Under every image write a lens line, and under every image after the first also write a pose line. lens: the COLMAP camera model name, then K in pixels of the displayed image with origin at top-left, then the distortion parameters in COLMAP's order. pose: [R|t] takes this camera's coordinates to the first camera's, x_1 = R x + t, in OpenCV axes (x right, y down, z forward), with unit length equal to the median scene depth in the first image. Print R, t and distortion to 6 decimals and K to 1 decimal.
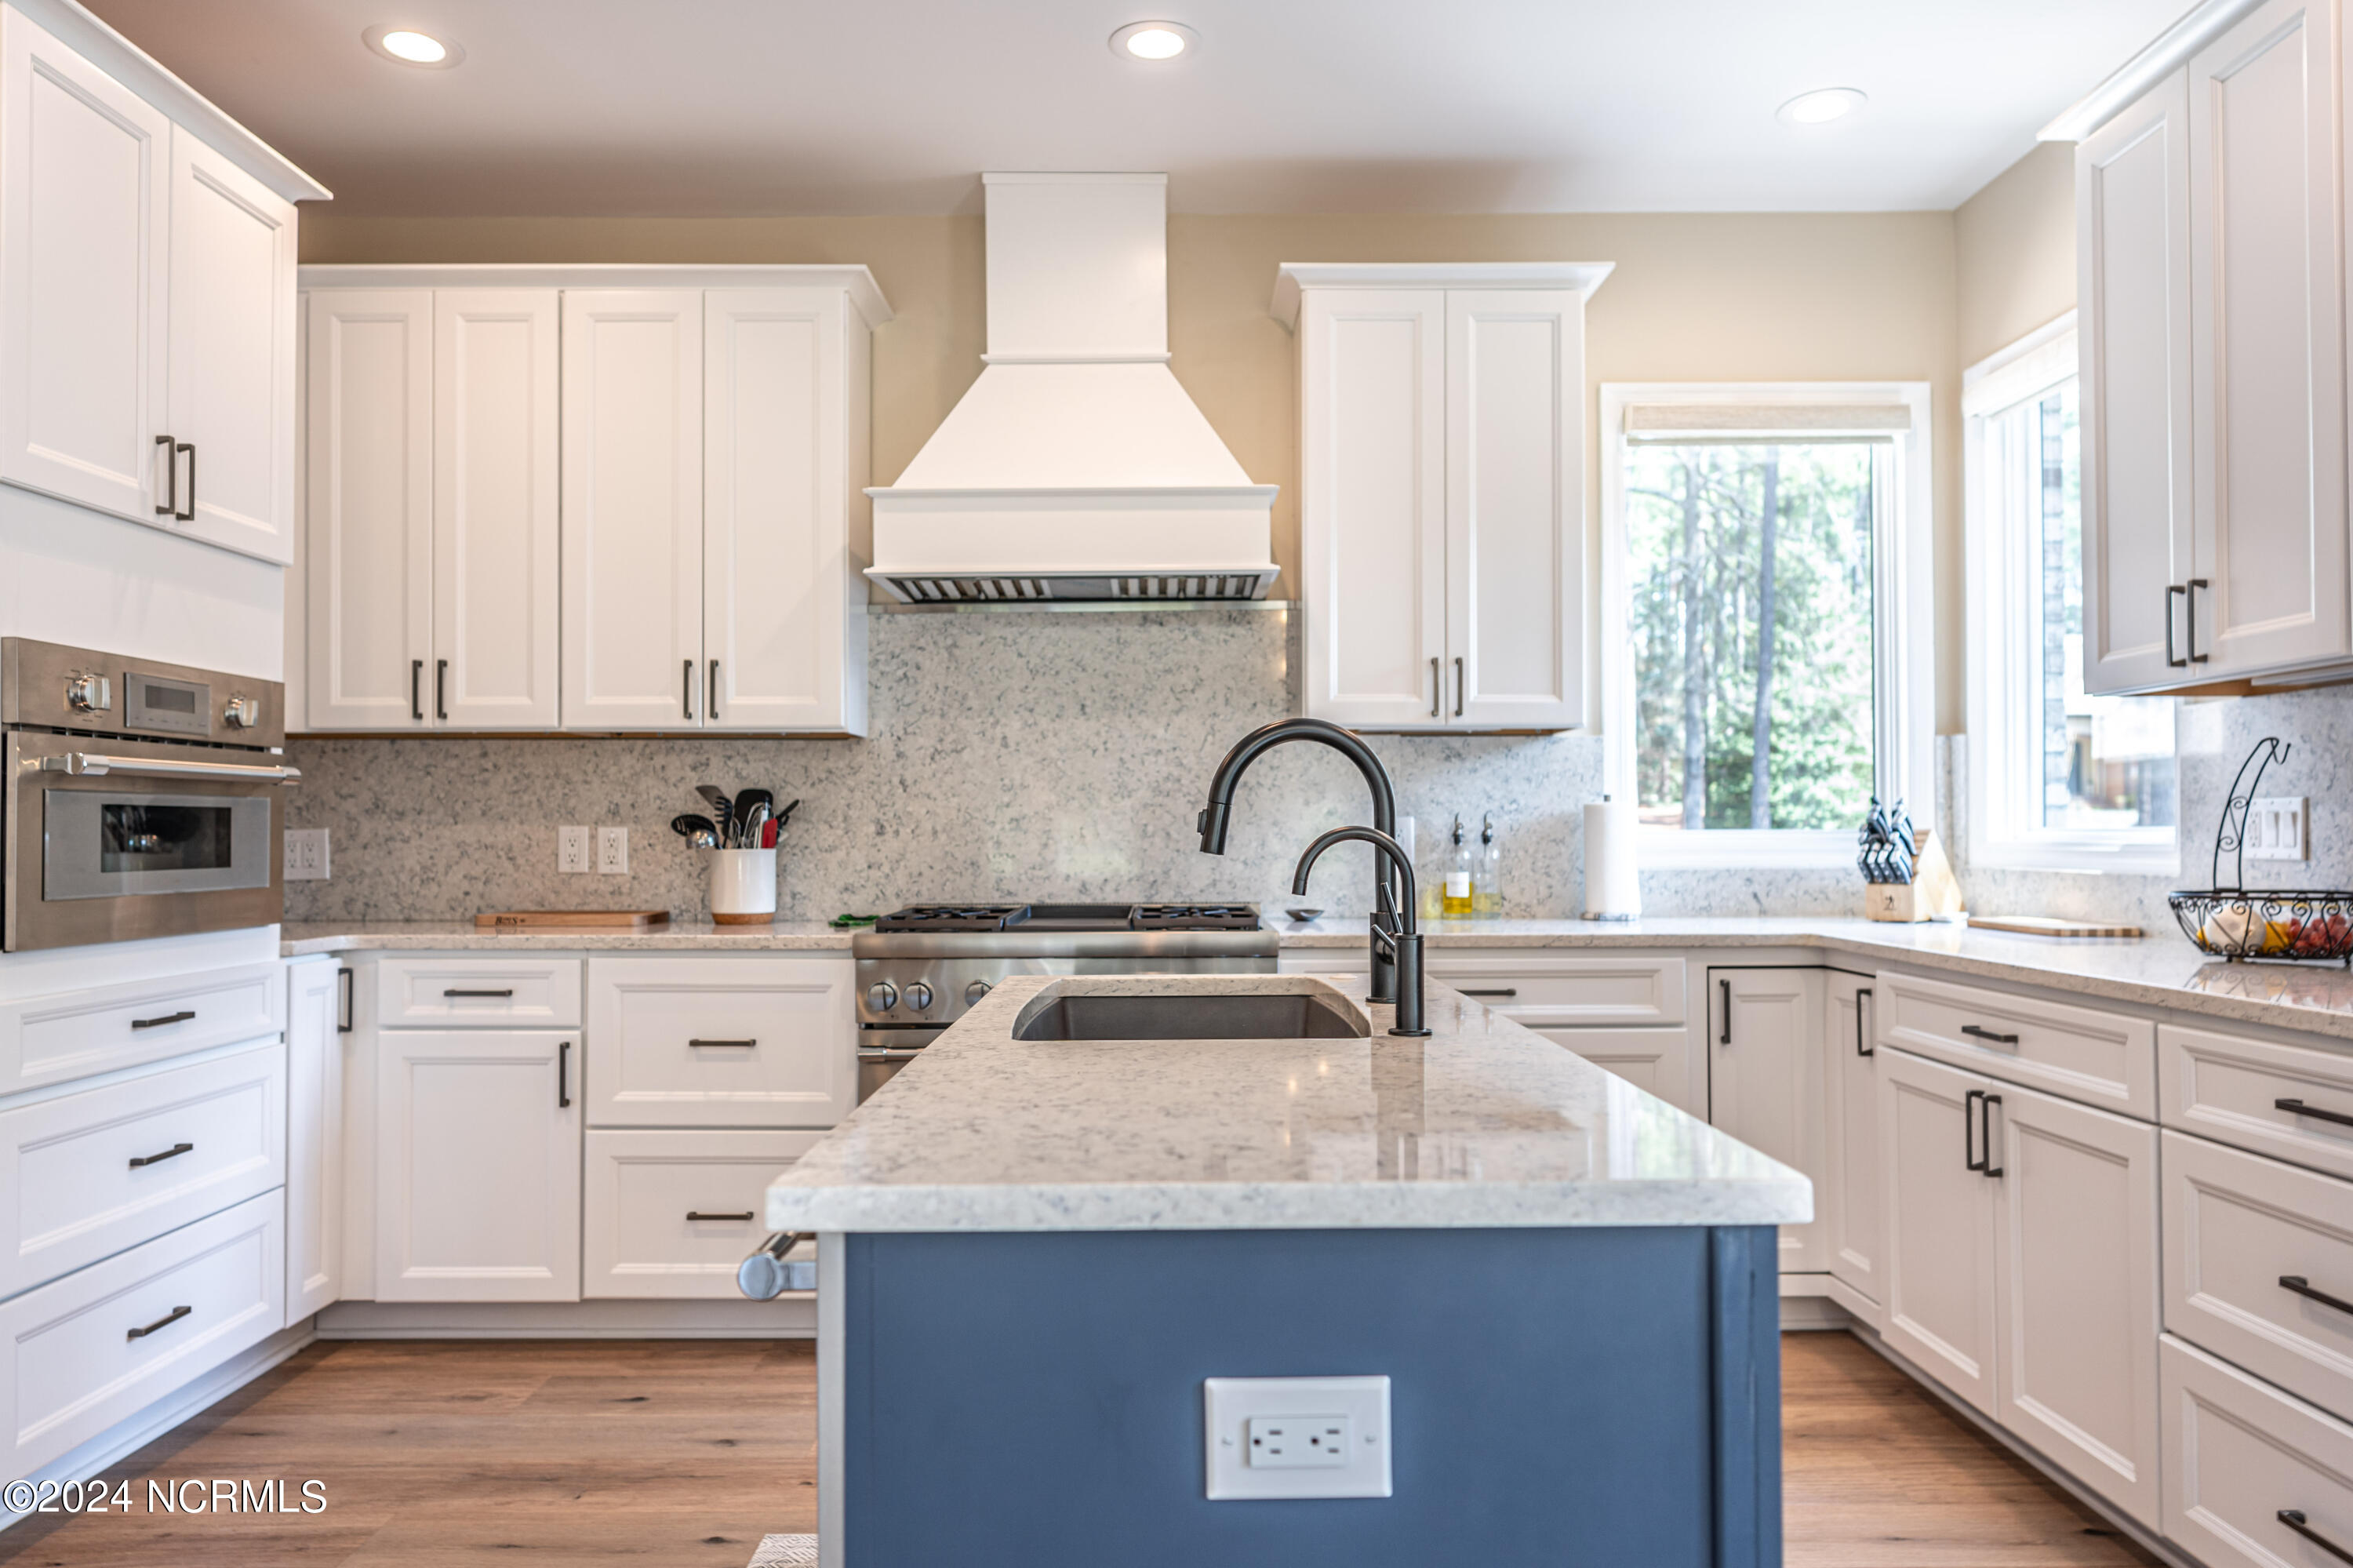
lens RADIAL K [[1565.2, 0, 1205.9], [0, 1565.2, 808.6], [0, 0, 1]] dist [-0.012663, 0.015329]
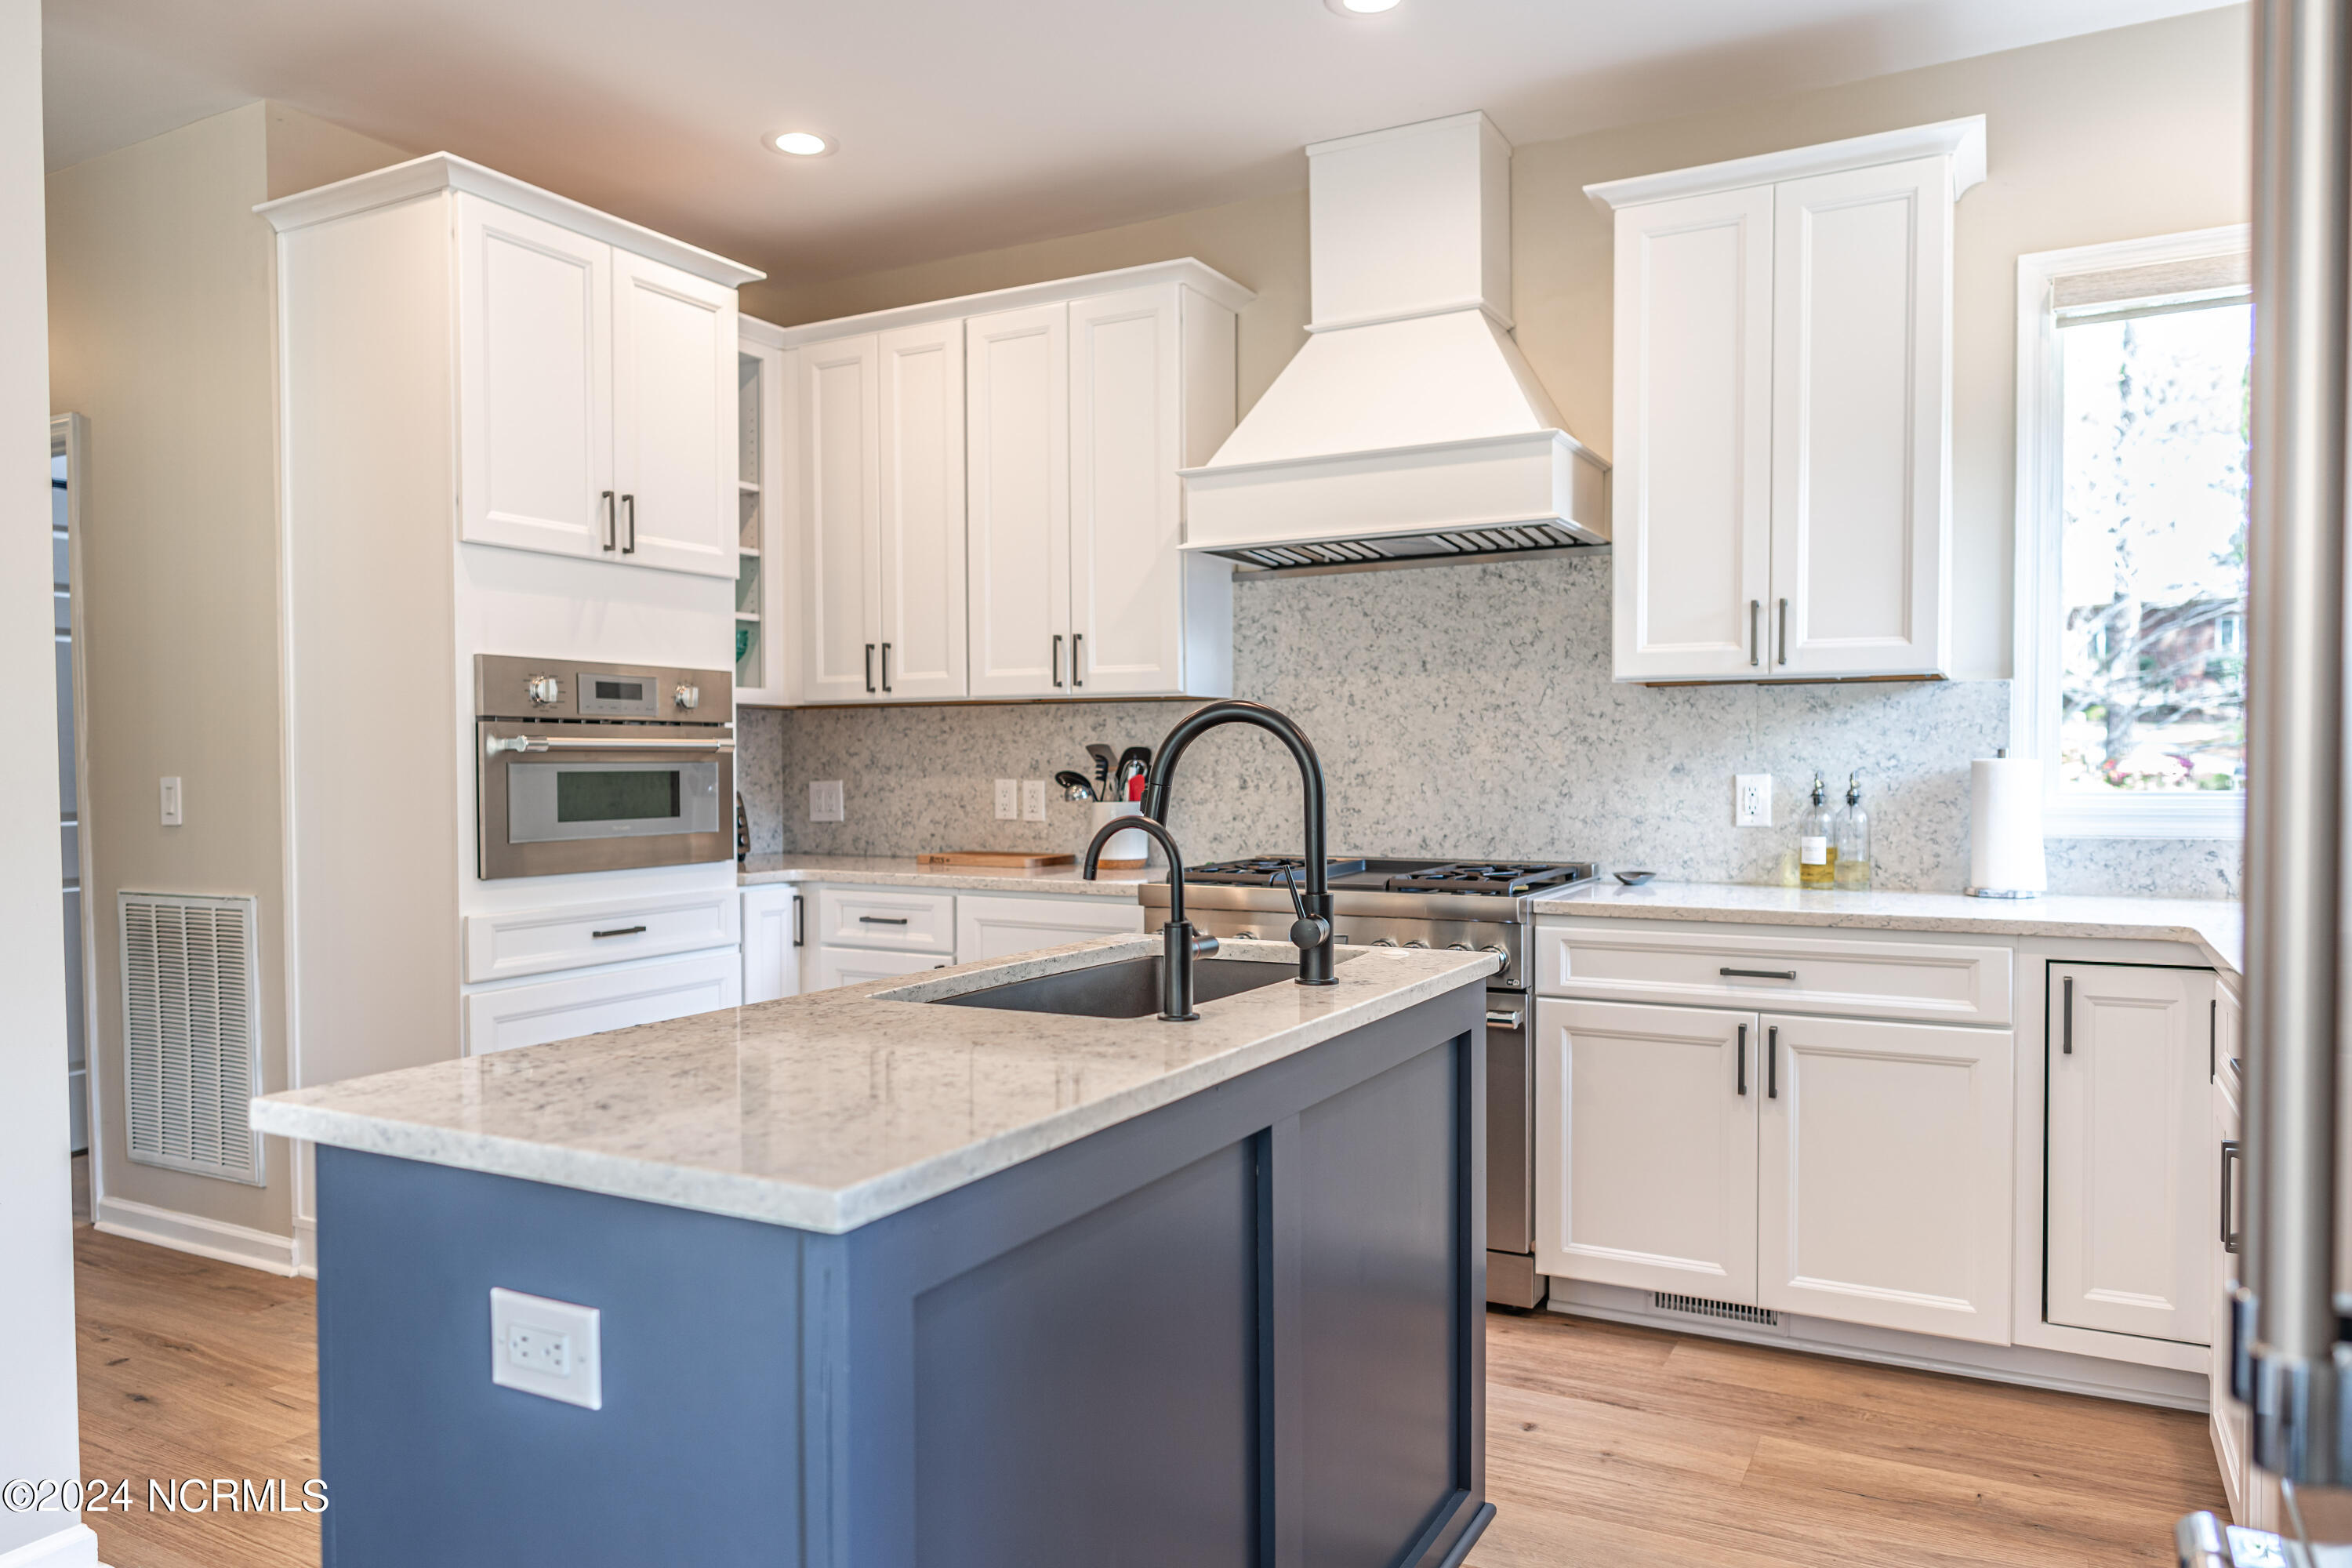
lens RADIAL K [[1564.5, 0, 1218.7], [0, 1564.5, 806.6], [0, 0, 1]] dist [-0.012663, 0.015329]
pose [[0.879032, 0.014093, -0.476555, 0.300851], [0.007385, 0.999041, 0.043166, -0.018416], [0.476706, -0.041463, 0.878085, 0.055097]]
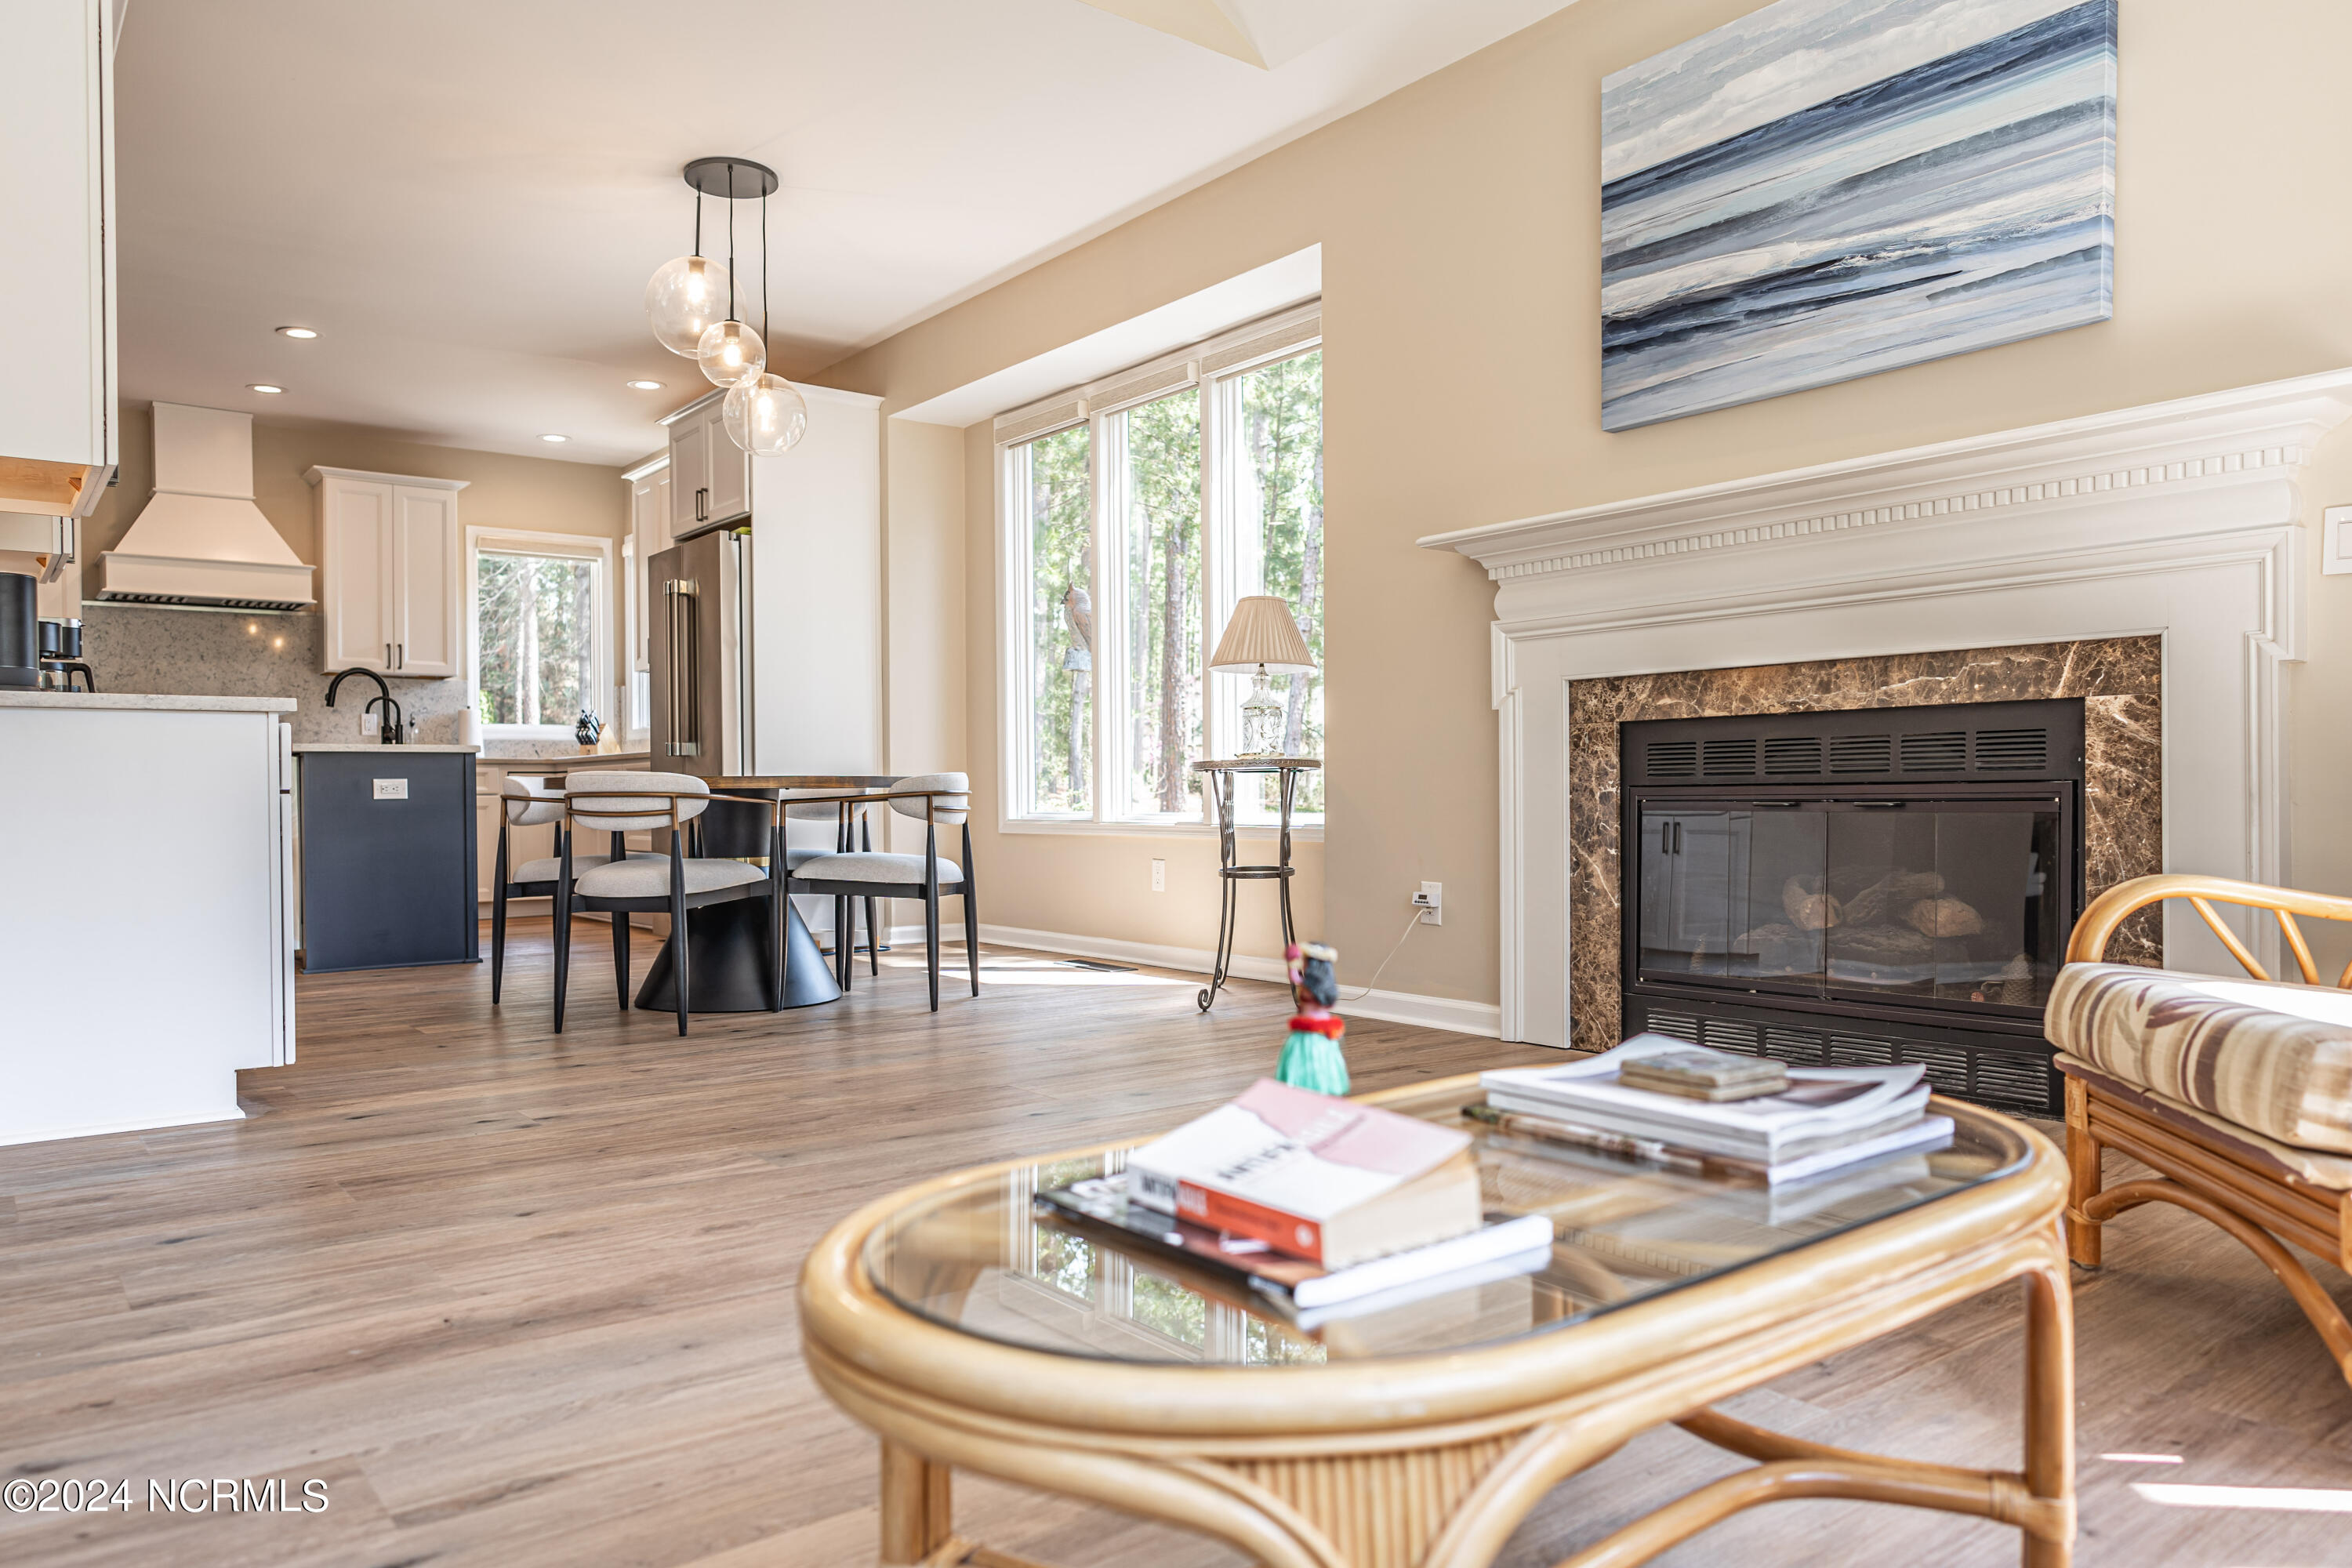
lens RADIAL K [[1564.5, 0, 1170.6], [0, 1564.5, 808.2], [0, 0, 1]] dist [-0.012663, 0.015329]
pose [[0.799578, -0.006326, 0.600529, -0.313661], [-0.006388, 0.999798, 0.019037, 0.094996], [-0.600529, -0.019058, 0.799376, -1.531886]]
